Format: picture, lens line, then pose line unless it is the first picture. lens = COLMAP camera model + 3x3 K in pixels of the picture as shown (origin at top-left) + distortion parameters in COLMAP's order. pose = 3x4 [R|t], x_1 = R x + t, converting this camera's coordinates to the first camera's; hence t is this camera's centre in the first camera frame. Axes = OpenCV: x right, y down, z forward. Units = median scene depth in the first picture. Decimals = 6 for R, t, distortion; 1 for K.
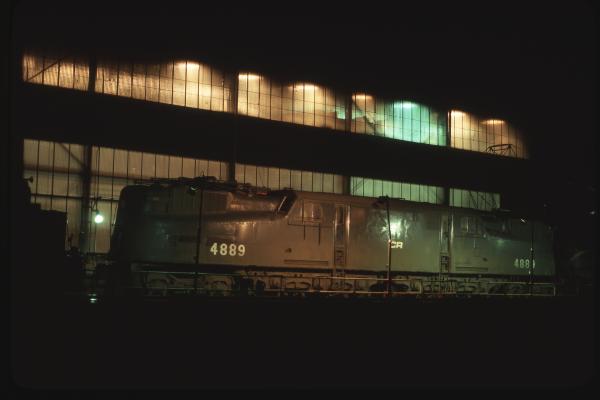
lens RADIAL K [[1044.0, 0, 308.2], [0, 1044.0, 185.1], [0, 0, 1]] dist [-0.183558, 0.000000]
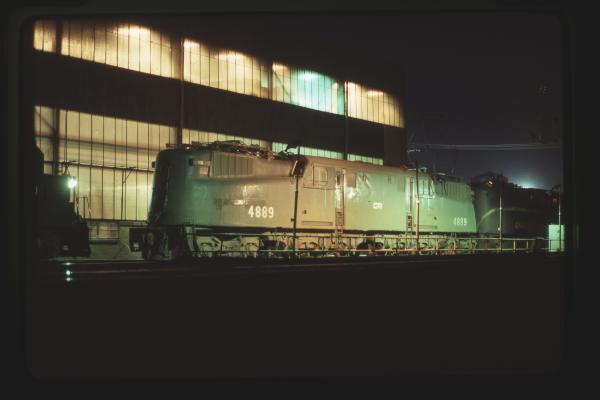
lens RADIAL K [[975.7, 0, 288.8], [0, 975.7, 197.6], [0, 0, 1]] dist [-0.164228, 0.000000]
pose [[0.954967, -0.008230, 0.296597, -0.285770], [-0.005915, 0.998889, 0.046763, 0.001896], [-0.296652, -0.046411, 0.953857, 0.059785]]
